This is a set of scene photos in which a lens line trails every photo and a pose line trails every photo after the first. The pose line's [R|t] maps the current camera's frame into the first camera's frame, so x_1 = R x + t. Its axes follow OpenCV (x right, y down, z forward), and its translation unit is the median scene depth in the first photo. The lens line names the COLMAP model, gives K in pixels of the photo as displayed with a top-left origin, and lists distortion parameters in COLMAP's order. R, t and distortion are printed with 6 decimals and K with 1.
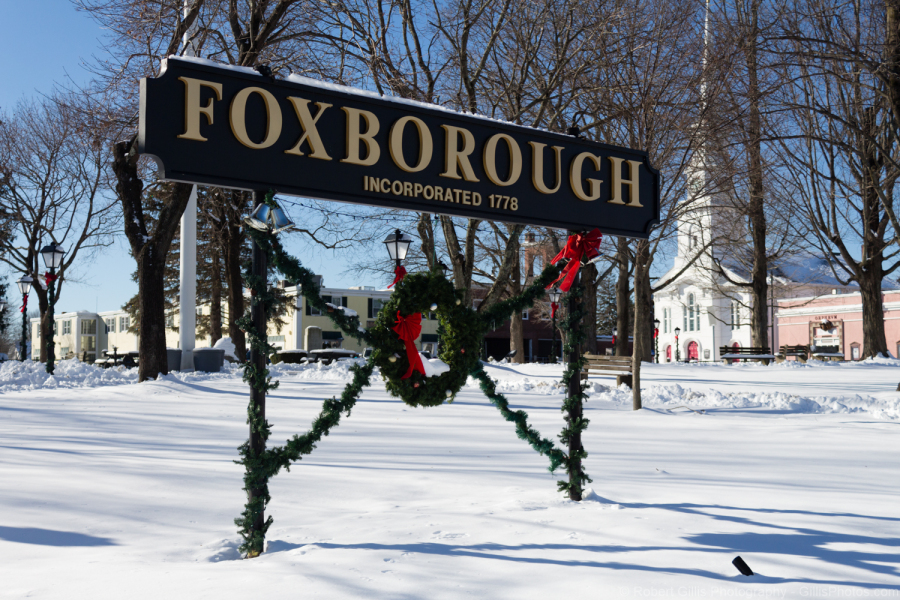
lens RADIAL K [[1326.2, 0, 450.0], [0, 1326.2, 300.0], [0, 0, 1]] dist [-0.023438, 0.015976]
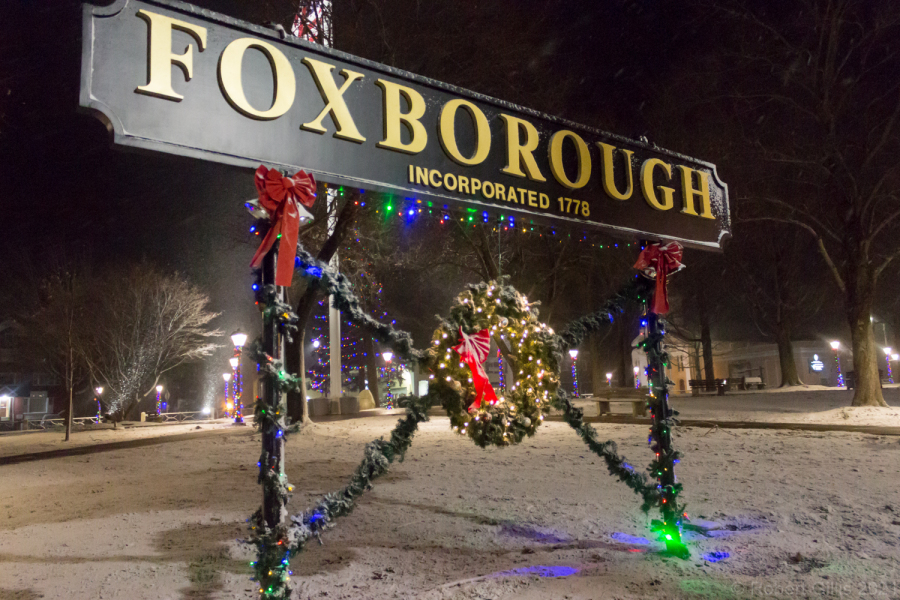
lens RADIAL K [[757.2, 0, 450.0], [0, 757.2, 300.0], [0, 0, 1]] dist [0.058025, -0.003757]
pose [[0.996585, -0.049719, -0.065931, -0.011911], [0.043918, 0.995266, -0.086705, 0.029407], [0.069930, 0.083513, 0.994050, 0.510309]]
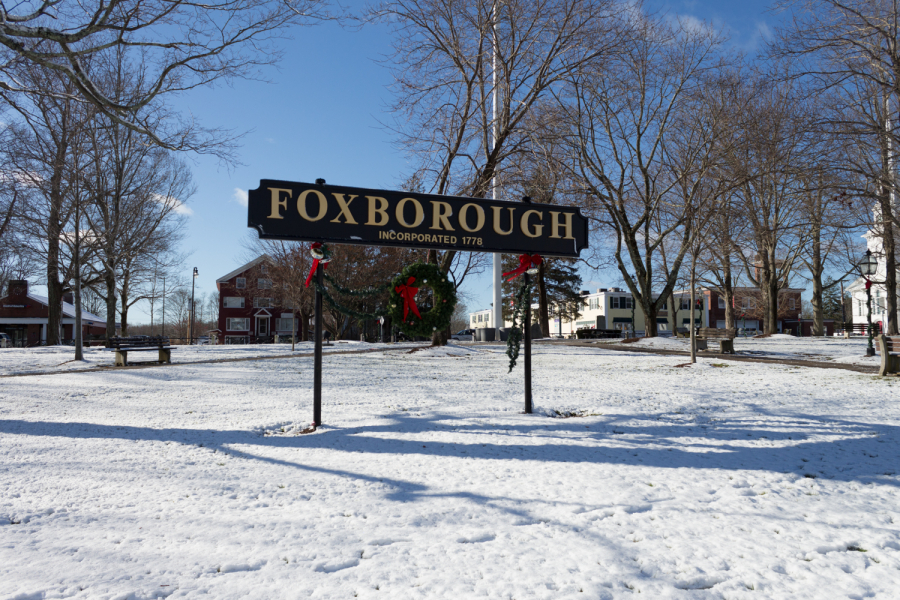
lens RADIAL K [[772.2, 0, 450.0], [0, 772.2, 300.0], [0, 0, 1]] dist [0.036635, 0.000706]
pose [[0.930514, -0.021486, -0.365626, 0.411009], [0.020720, 0.999767, -0.006017, 0.014106], [0.365670, -0.001977, 0.930743, -0.003895]]
